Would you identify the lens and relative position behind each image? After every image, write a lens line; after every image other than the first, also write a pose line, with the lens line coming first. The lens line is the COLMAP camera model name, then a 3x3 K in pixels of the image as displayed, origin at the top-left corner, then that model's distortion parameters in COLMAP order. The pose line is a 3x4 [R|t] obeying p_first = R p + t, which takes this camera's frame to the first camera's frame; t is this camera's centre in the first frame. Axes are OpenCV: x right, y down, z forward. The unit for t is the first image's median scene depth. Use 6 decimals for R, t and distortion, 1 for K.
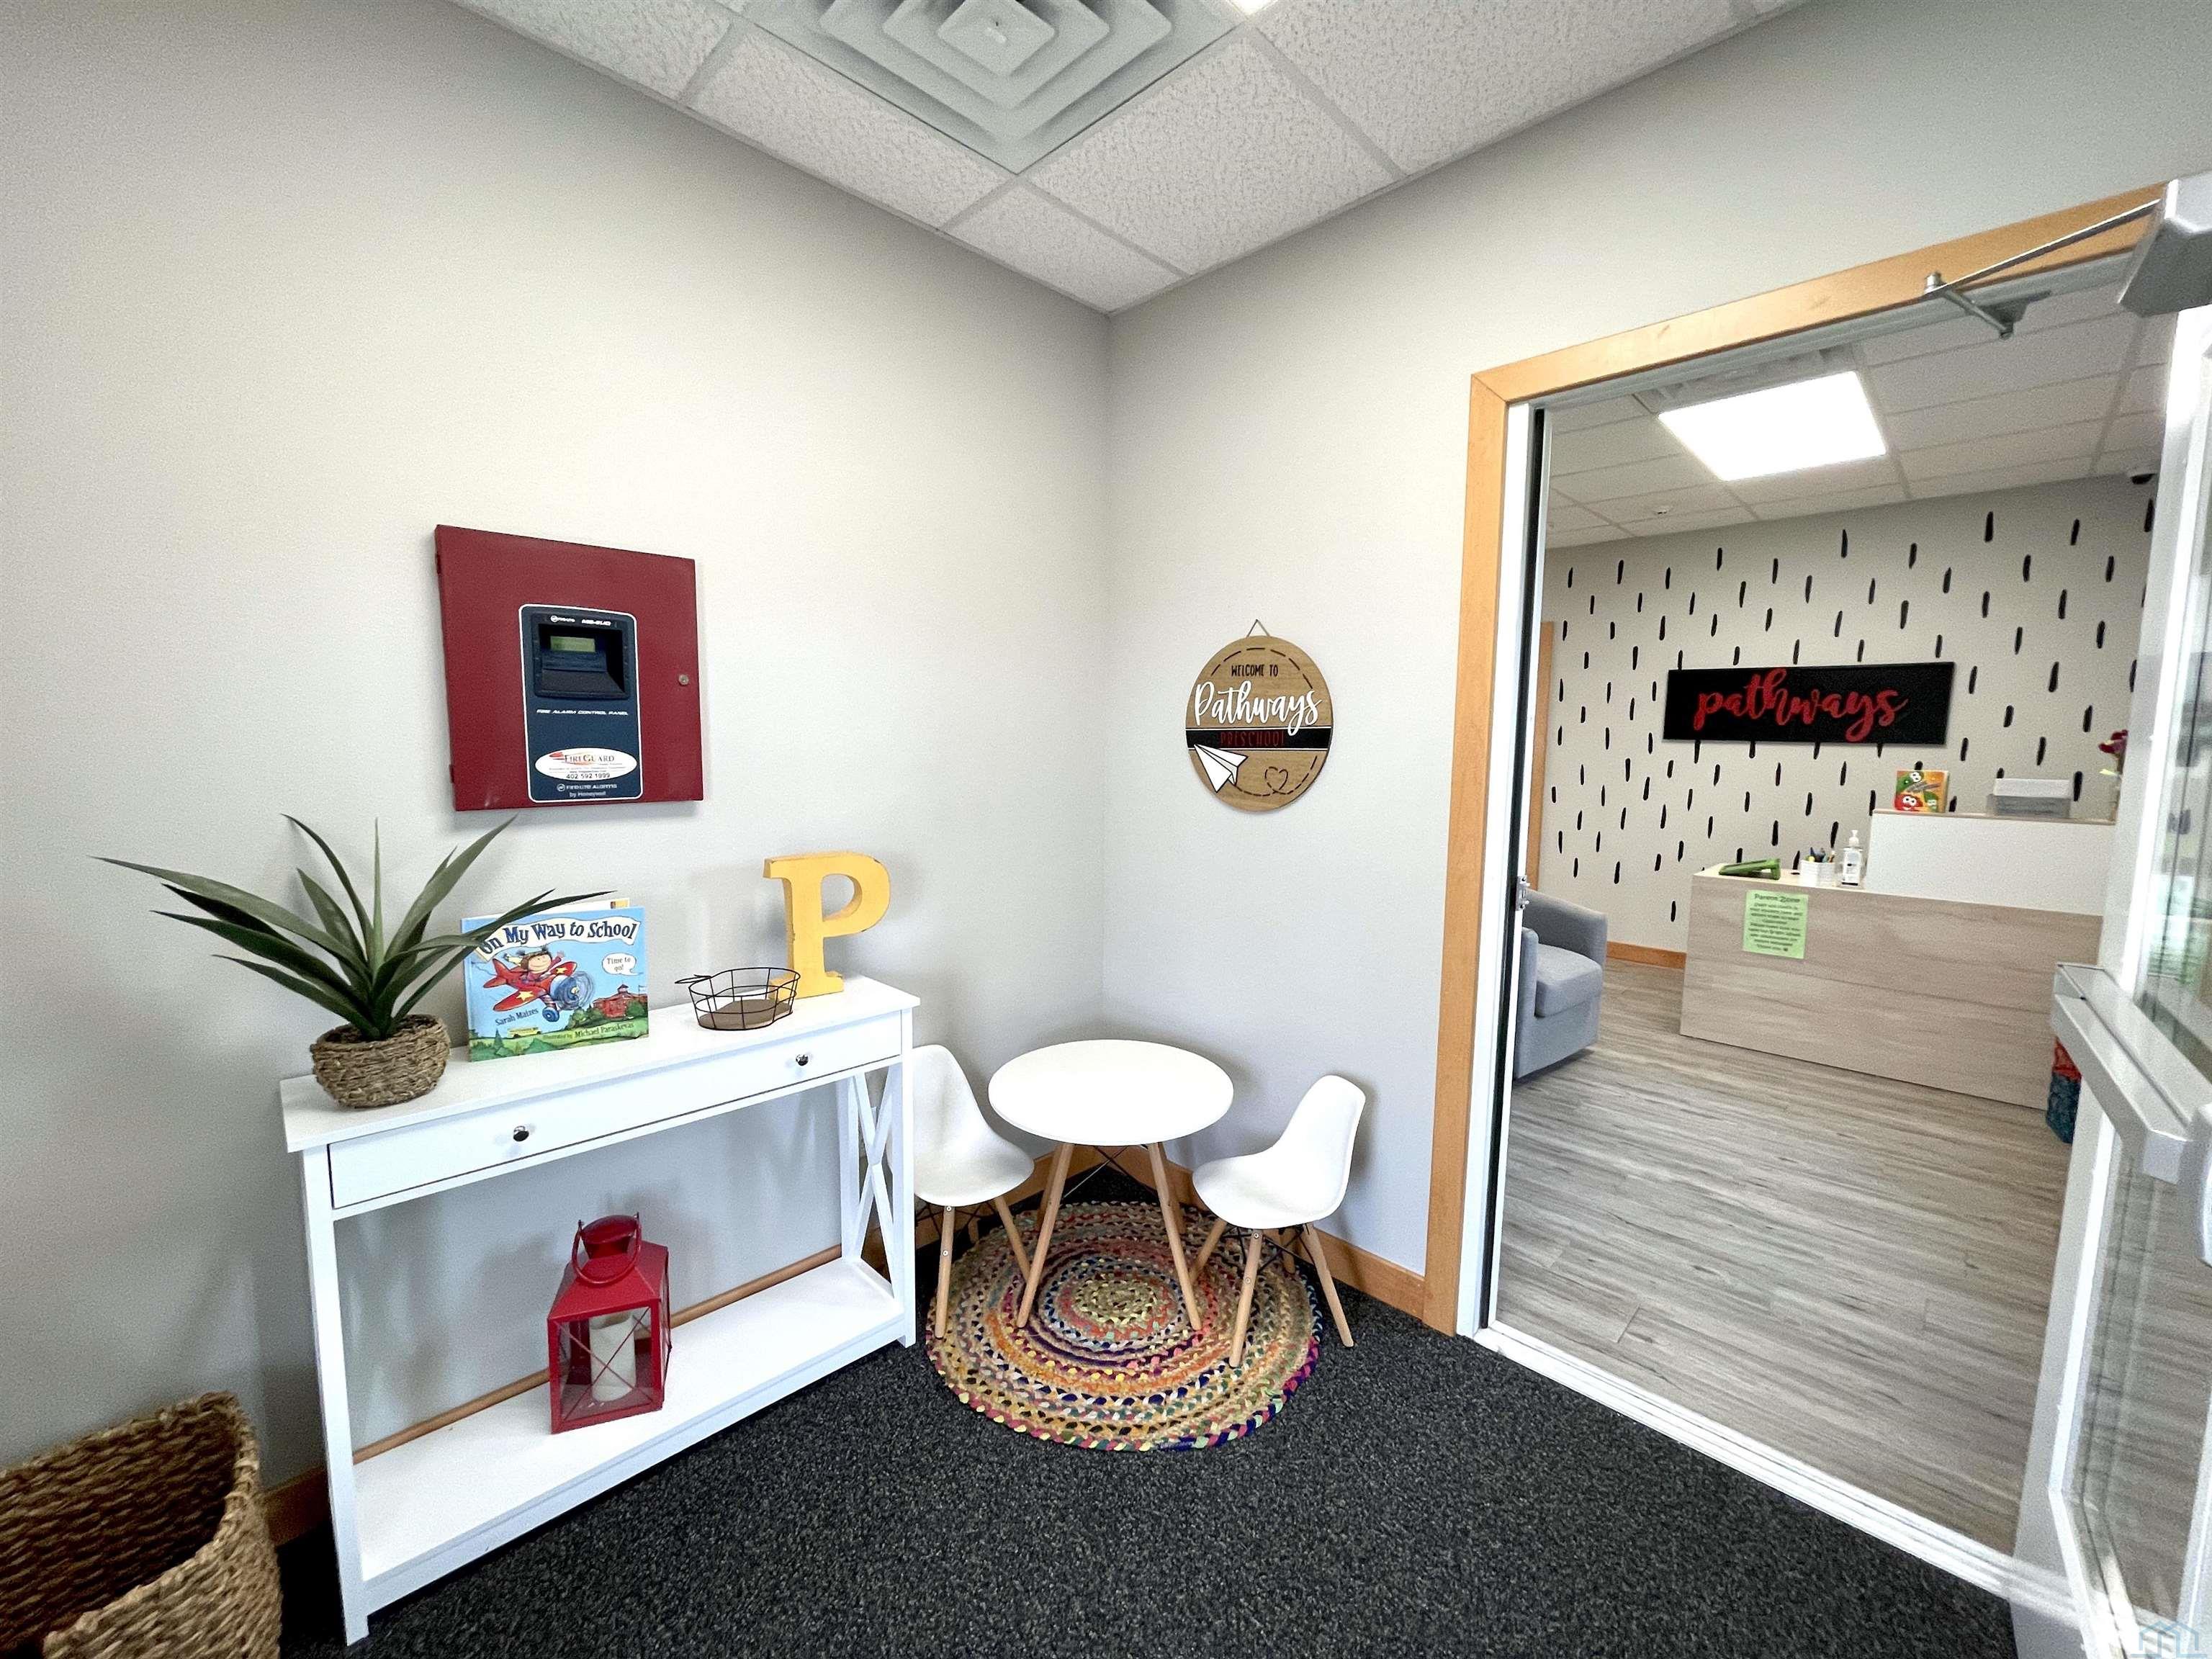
lens RADIAL K [[894.3, 0, 1106.0], [0, 894.3, 829.5], [0, 0, 1]] dist [-0.003035, 0.003451]
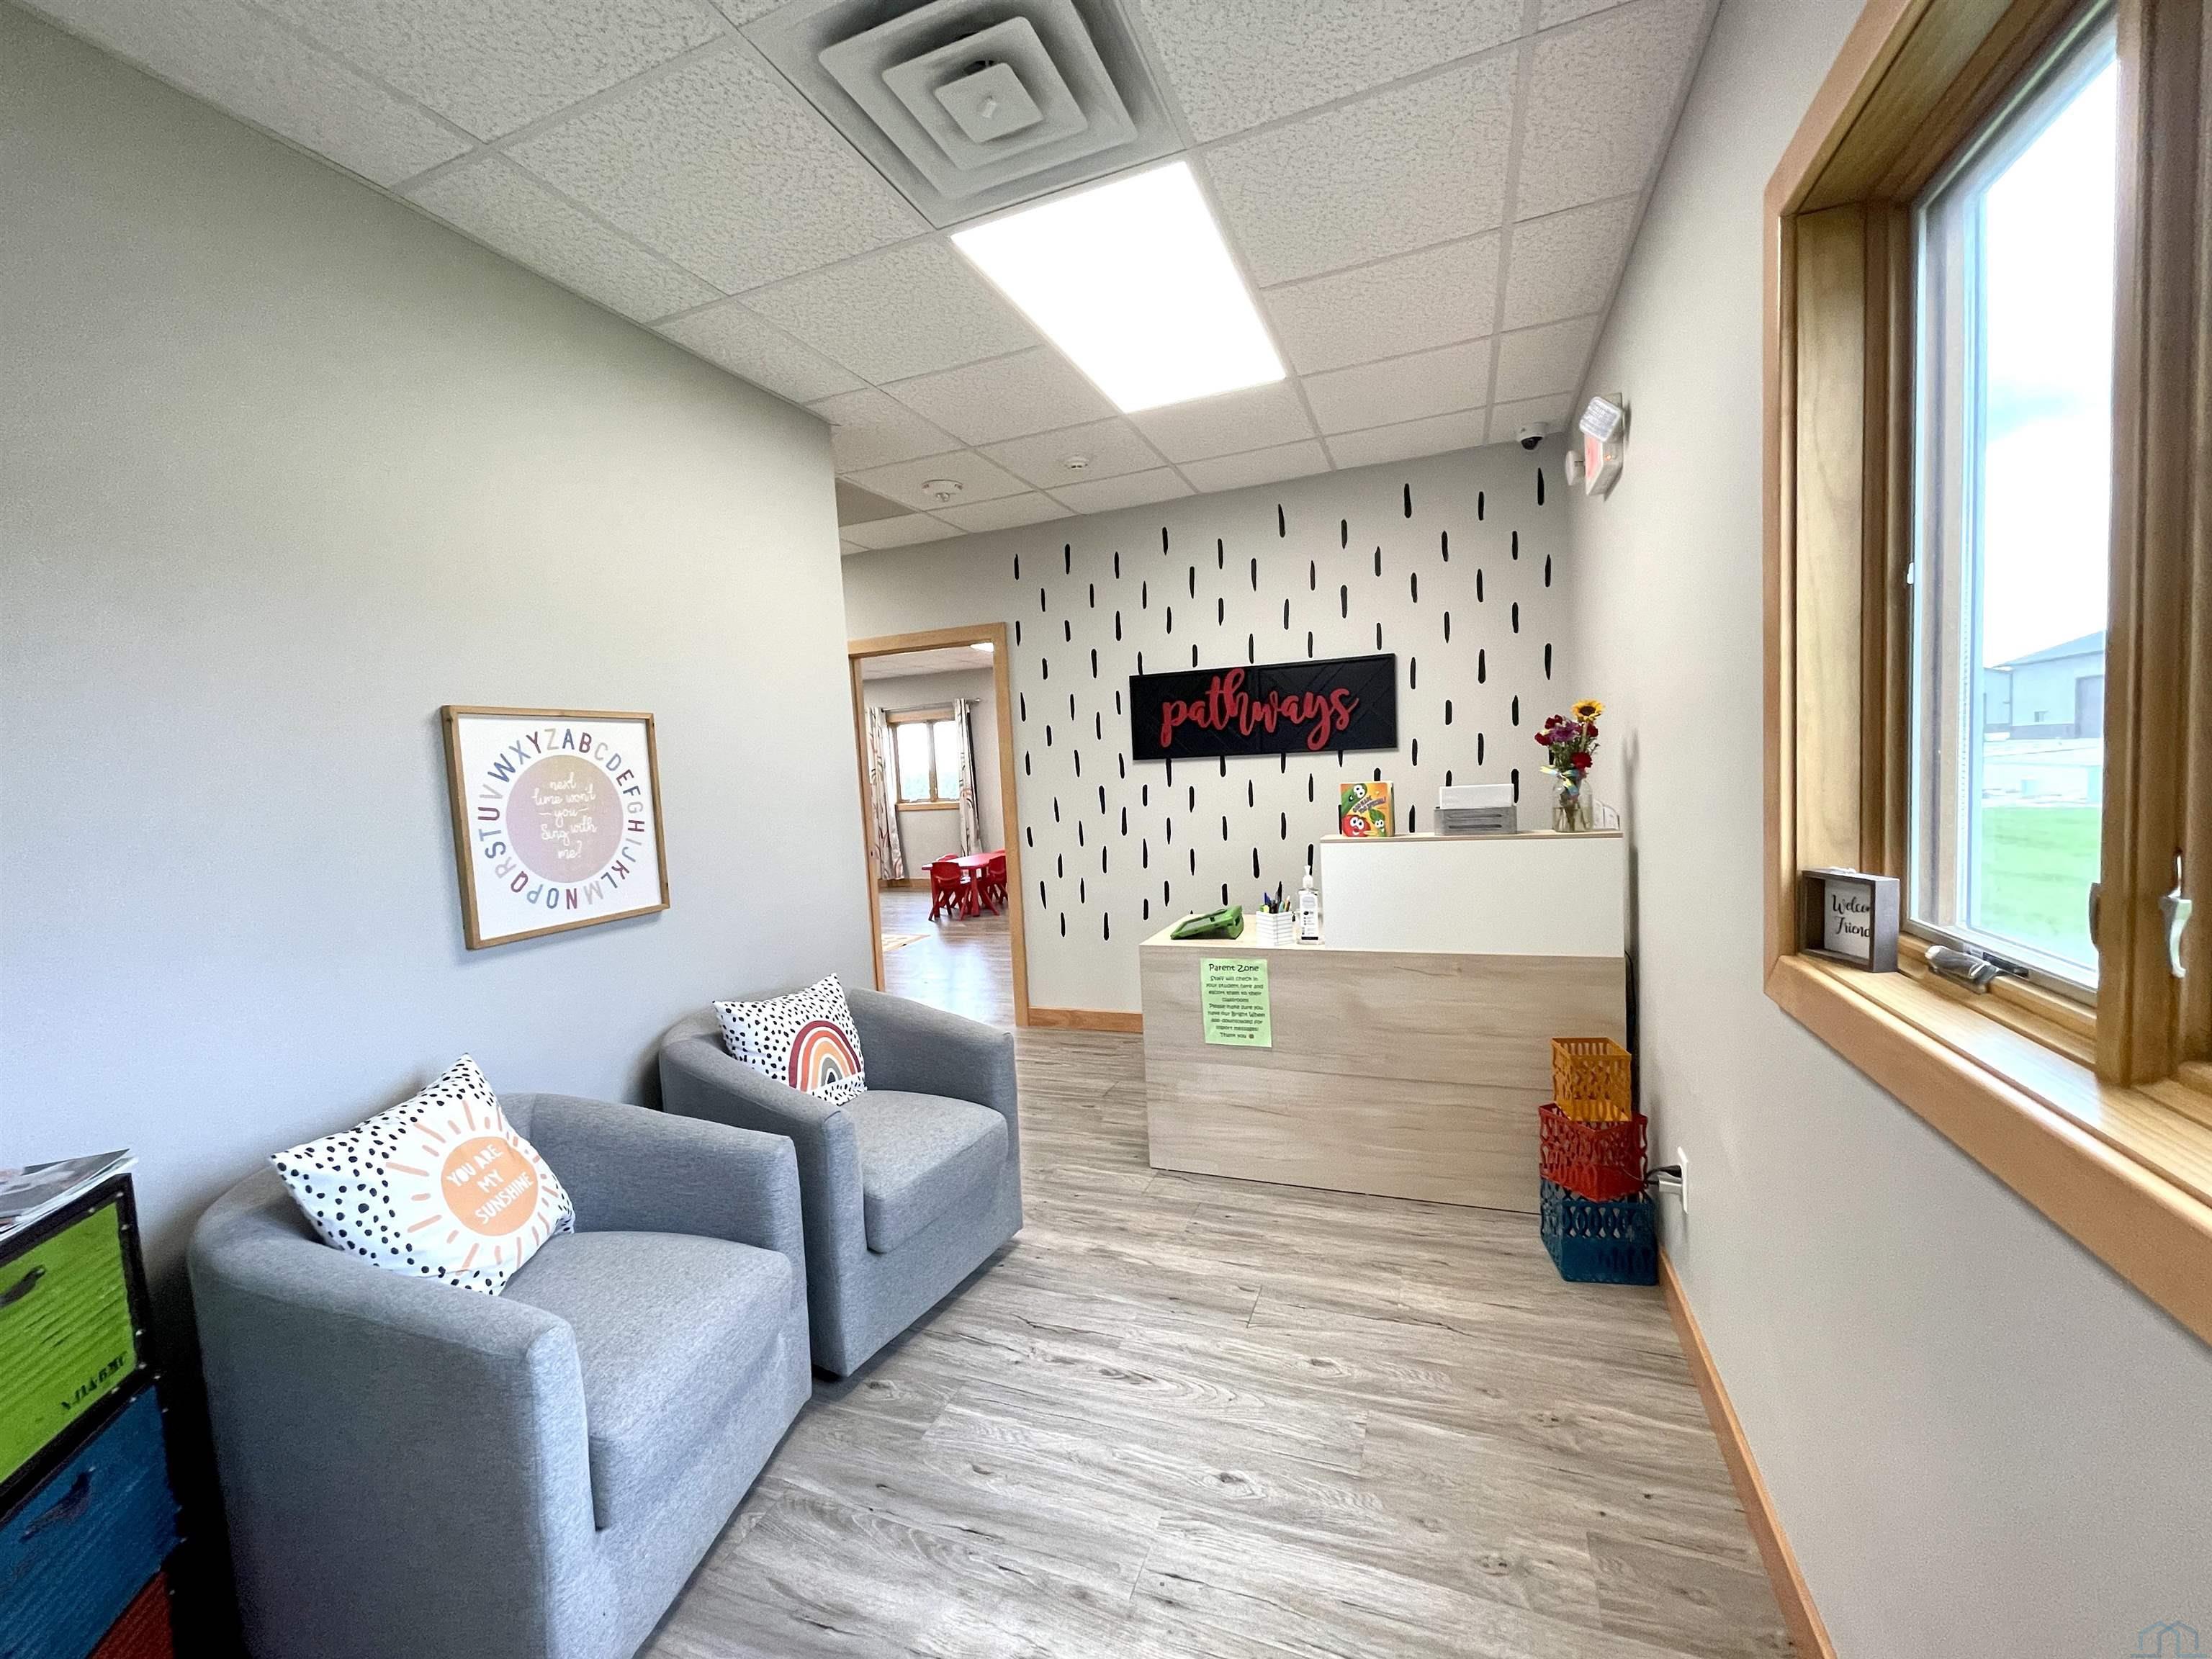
lens RADIAL K [[894.3, 0, 1106.0], [0, 894.3, 829.5], [0, 0, 1]] dist [-0.003035, 0.003451]
pose [[0.915076, -0.087230, 0.393734, 0.326910], [0.105684, 0.994076, -0.025386, -0.023586], [-0.389187, 0.064842, 0.918874, 0.314158]]
